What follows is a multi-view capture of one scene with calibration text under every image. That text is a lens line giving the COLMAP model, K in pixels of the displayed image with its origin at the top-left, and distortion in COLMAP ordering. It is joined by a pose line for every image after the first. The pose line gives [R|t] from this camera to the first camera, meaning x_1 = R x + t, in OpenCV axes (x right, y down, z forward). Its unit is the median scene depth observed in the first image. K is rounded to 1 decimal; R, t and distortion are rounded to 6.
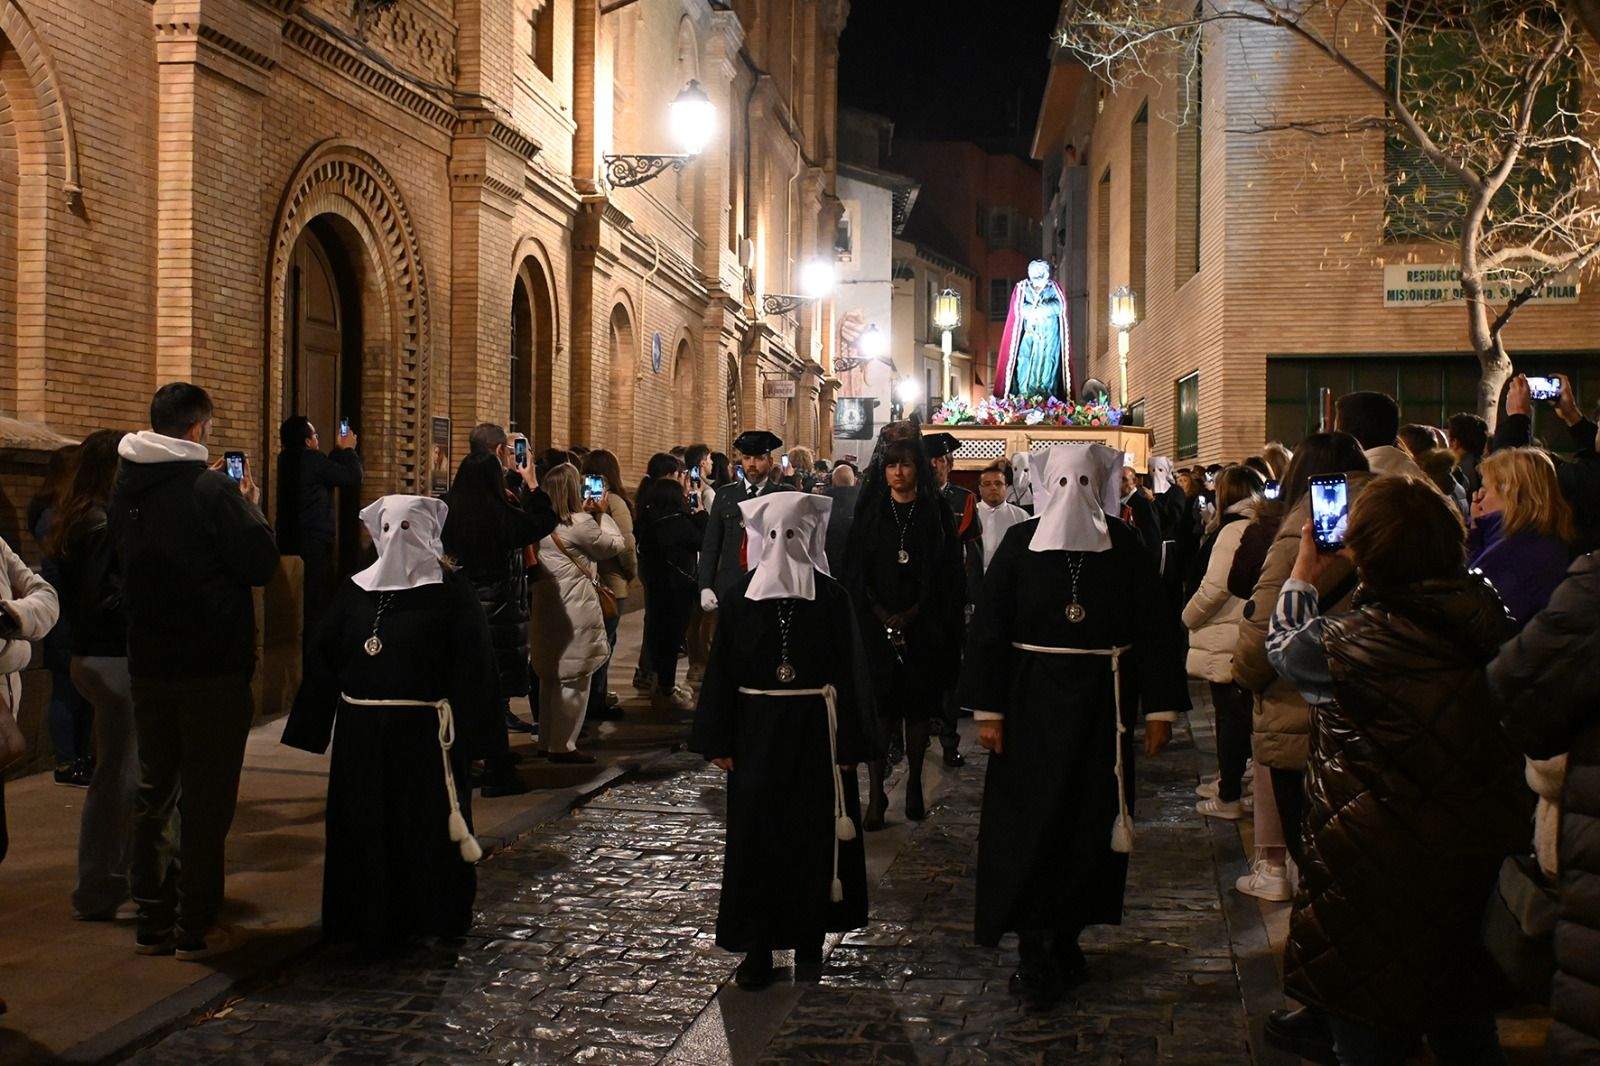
lens RADIAL K [[1767.0, 0, 793.1], [0, 1767.0, 539.1], [0, 0, 1]] dist [-0.004335, 0.000000]
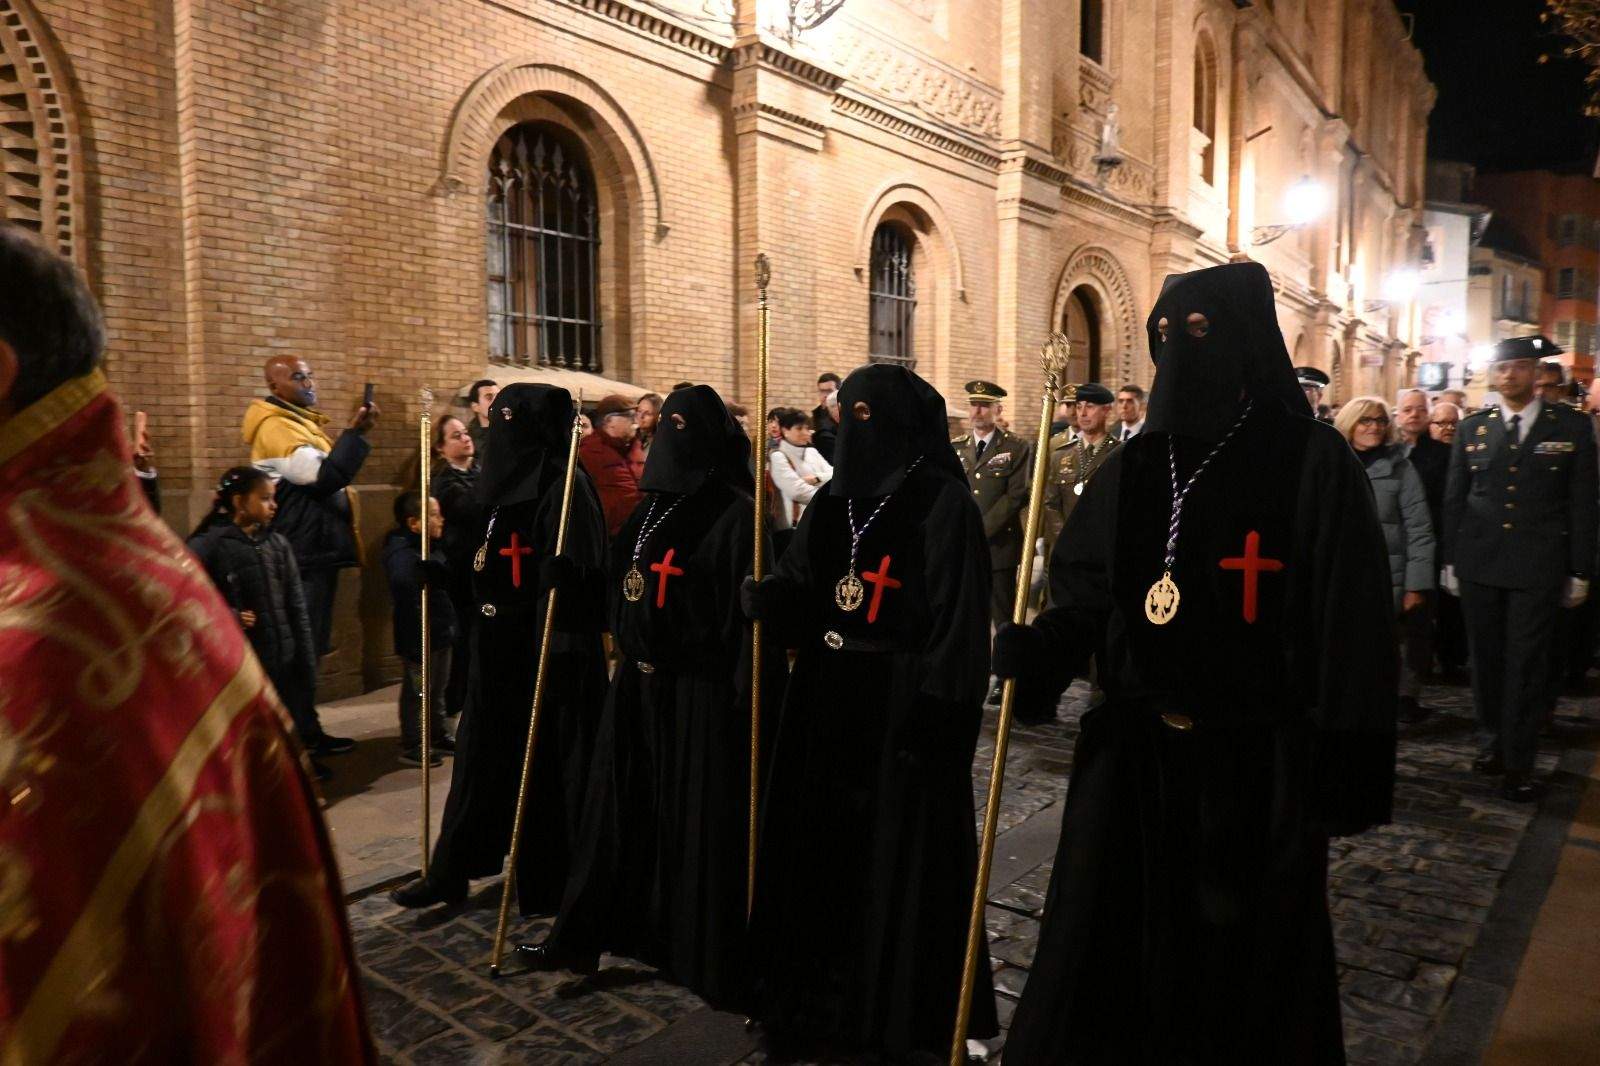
lens RADIAL K [[1080.6, 0, 803.3], [0, 1080.6, 538.1], [0, 0, 1]] dist [-0.002915, 0.000280]
pose [[0.876024, 0.025893, -0.481573, 0.024942], [0.007617, 0.997690, 0.067499, 0.003323], [0.482208, -0.062799, 0.873803, -0.112056]]
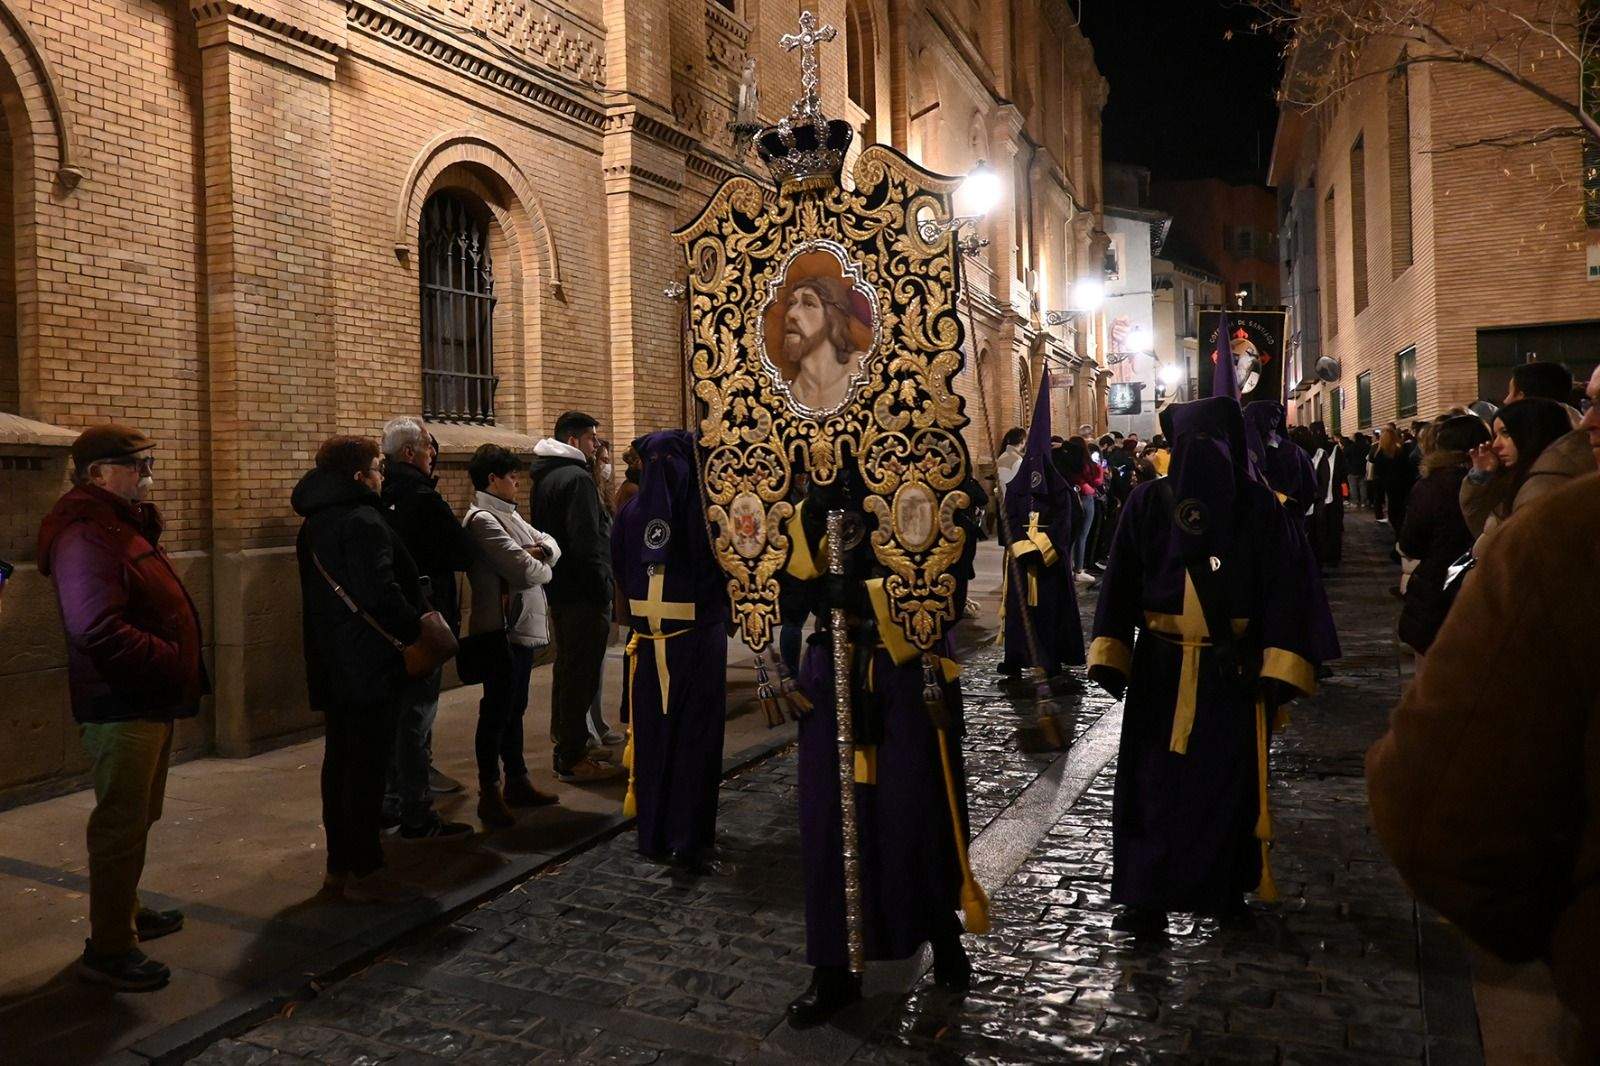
lens RADIAL K [[1275.5, 0, 671.5], [0, 1275.5, 491.0], [0, 0, 1]] dist [-0.003143, -0.000567]
pose [[0.950032, -0.034799, -0.310205, 0.013105], [0.033027, 0.999394, -0.010965, -0.001092], [0.310399, 0.000172, 0.950606, -0.011744]]
